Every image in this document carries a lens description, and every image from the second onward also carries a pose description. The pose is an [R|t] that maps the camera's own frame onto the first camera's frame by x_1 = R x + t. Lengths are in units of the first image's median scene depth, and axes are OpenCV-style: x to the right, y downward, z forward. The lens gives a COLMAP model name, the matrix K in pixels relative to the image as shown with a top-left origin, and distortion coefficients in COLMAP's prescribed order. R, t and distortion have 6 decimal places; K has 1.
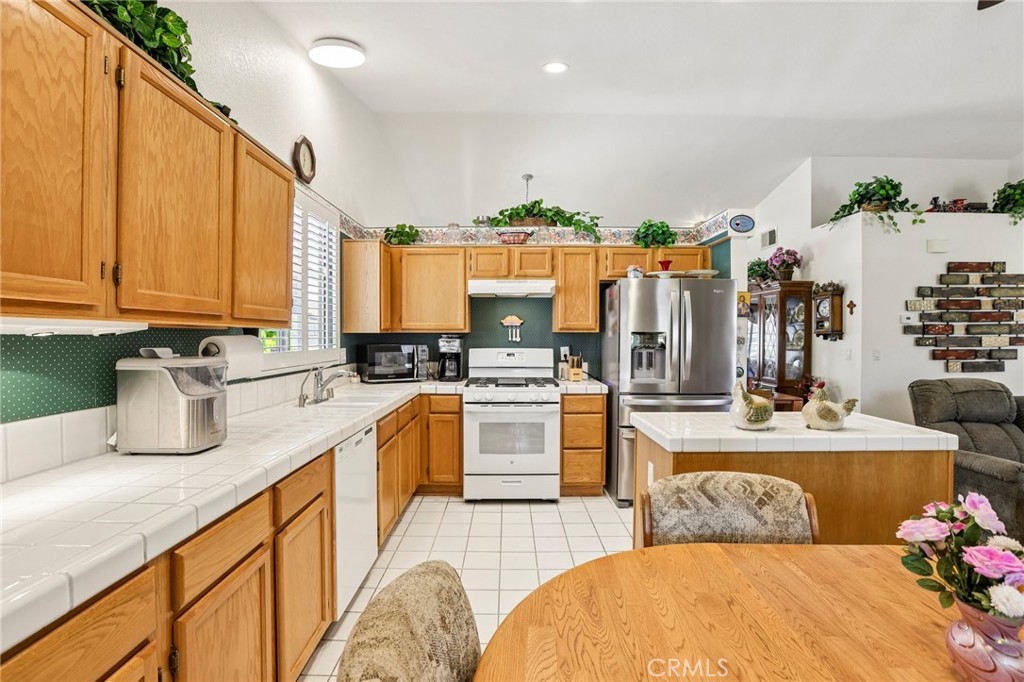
lens RADIAL K [[466.4, 0, 501.8], [0, 466.4, 338.0], [0, 0, 1]] dist [-0.055691, 0.015938]
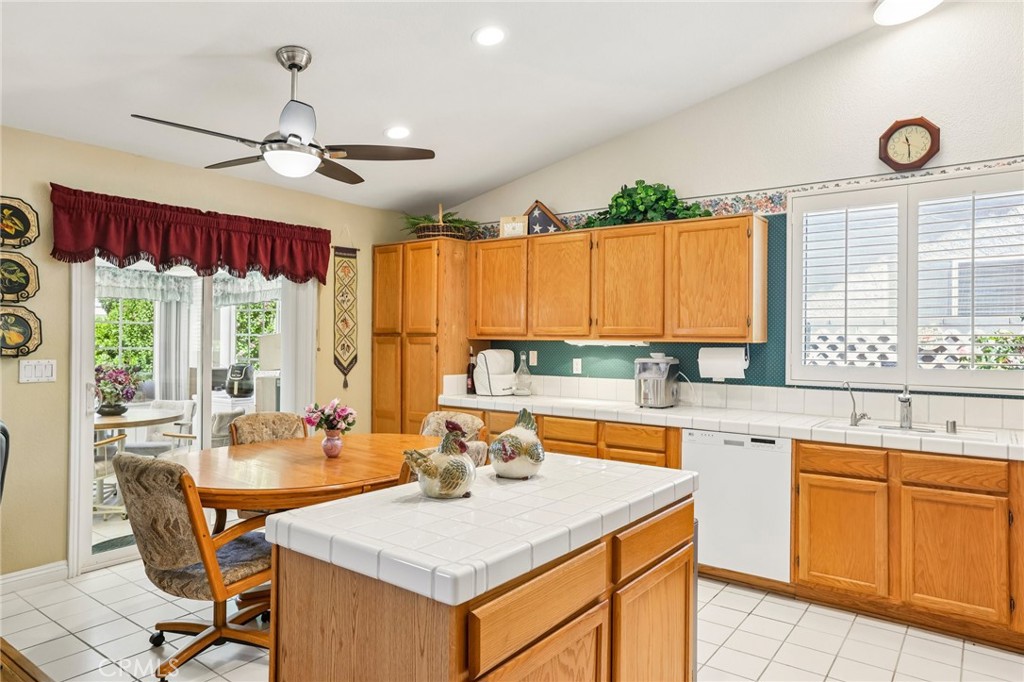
lens RADIAL K [[648.9, 0, 506.8], [0, 648.9, 338.3], [0, 0, 1]] dist [-0.030356, 0.036882]
pose [[-0.600429, -0.012149, -0.799586, 0.714191], [-0.016746, 0.999856, -0.002616, -0.008932], [0.799503, 0.011819, -0.600546, 0.831975]]
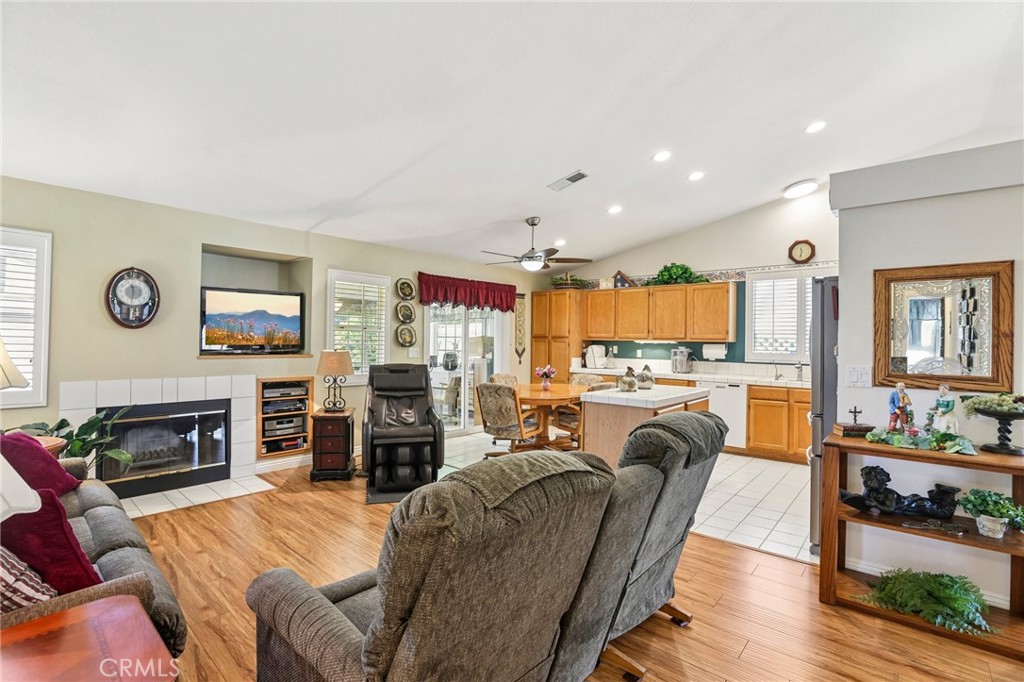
lens RADIAL K [[466.4, 0, 503.9], [0, 466.4, 340.3], [0, 0, 1]] dist [-0.055691, 0.015938]
pose [[-0.664921, -0.013454, -0.746793, 1.297409], [-0.020612, 0.999787, 0.000341, -0.001788], [0.746630, 0.015620, -0.665057, 0.986211]]
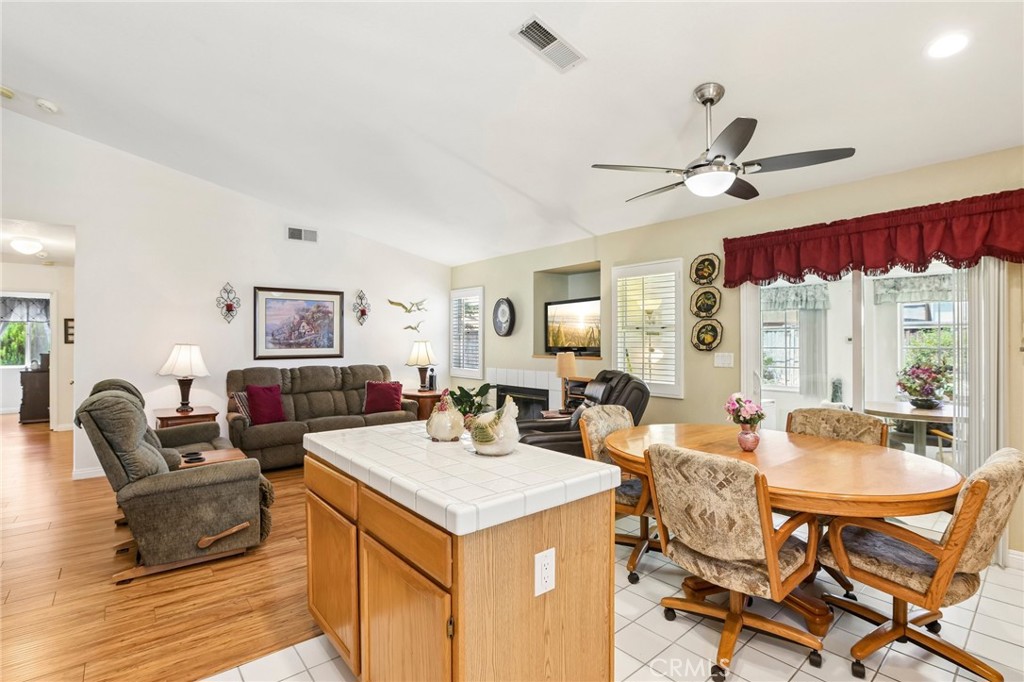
lens RADIAL K [[466.4, 0, 503.5], [0, 466.4, 339.9], [0, 0, 1]] dist [-0.055691, 0.015938]
pose [[-0.644305, -0.000316, 0.764769, -0.042759], [0.003718, 0.999987, 0.003545, -0.003828], [-0.764760, 0.005127, -0.644295, 0.789043]]
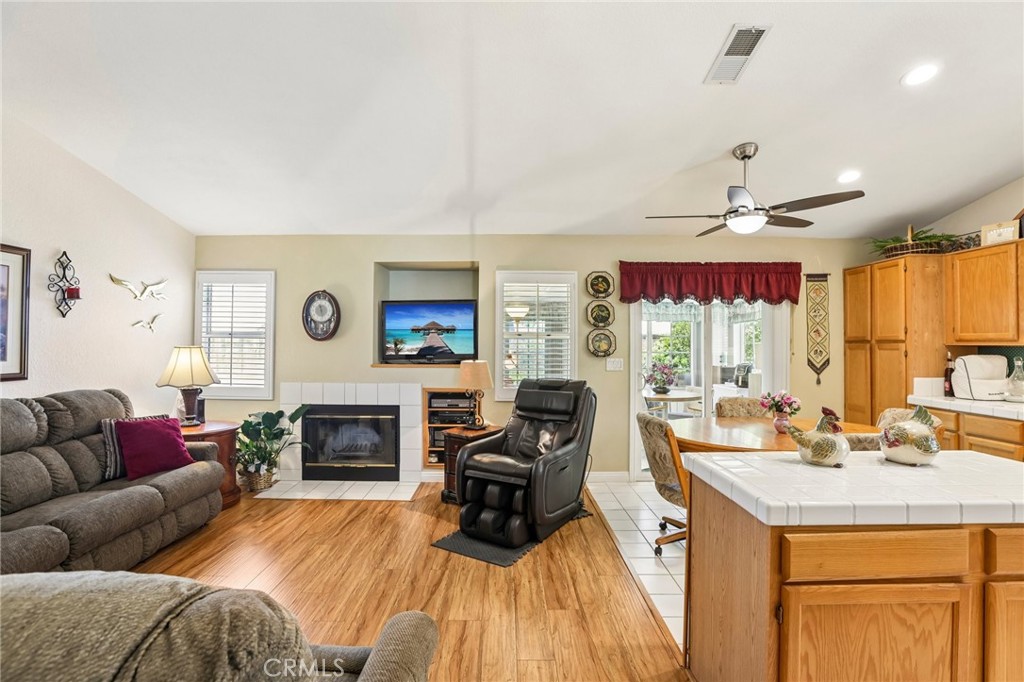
lens RADIAL K [[466.4, 0, 506.3], [0, 466.4, 340.8], [0, 0, 1]] dist [-0.055691, 0.015938]
pose [[-0.999975, -0.006811, -0.001686, 0.666912], [-0.006806, 0.999972, -0.002993, -0.009458], [0.001706, -0.002981, -0.999994, 0.948291]]
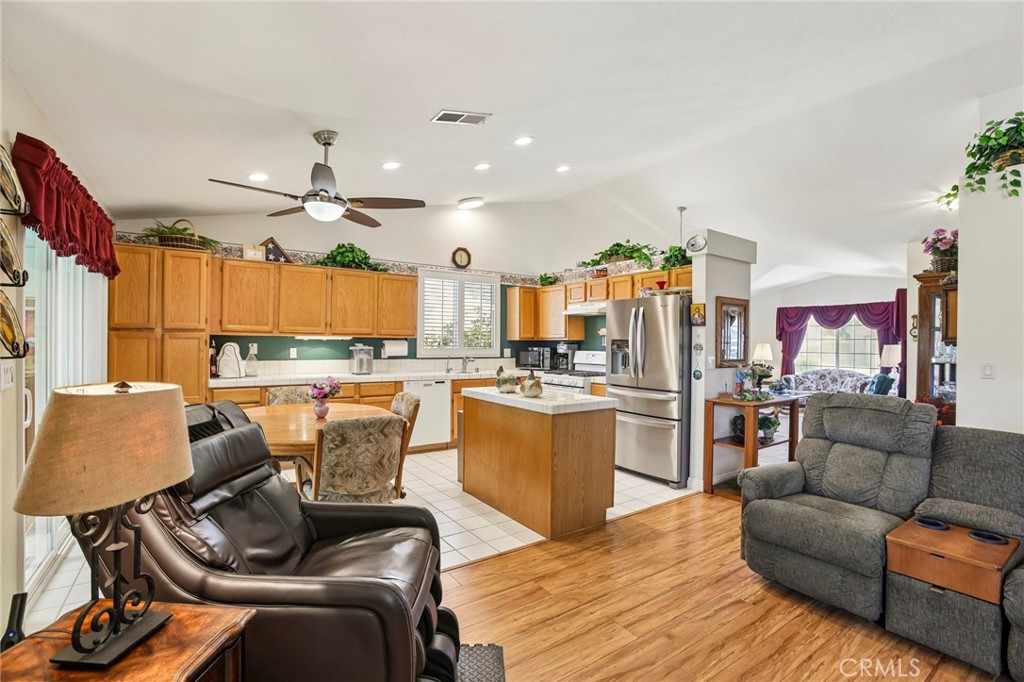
lens RADIAL K [[466.4, 0, 510.3], [0, 466.4, 338.8], [0, 0, 1]] dist [-0.055691, 0.015938]
pose [[0.571854, -0.001785, -0.820353, 1.071263], [-0.013190, 0.999848, -0.011369, 0.003897], [0.820249, 0.017322, 0.571744, -0.024985]]
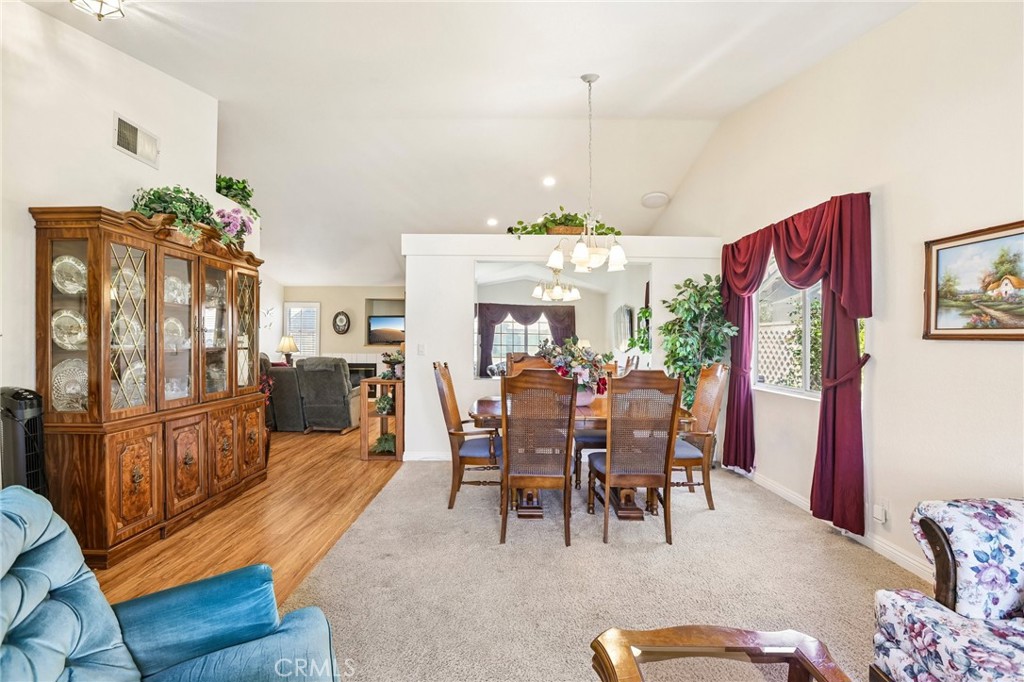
lens RADIAL K [[466.4, 0, 512.1], [0, 466.4, 341.3], [0, 0, 1]] dist [-0.055691, 0.015938]
pose [[-0.999926, -0.011790, -0.002918, 0.198782], [-0.011809, 0.999907, 0.006761, 0.000430], [0.002838, 0.006795, -0.999973, 2.328018]]
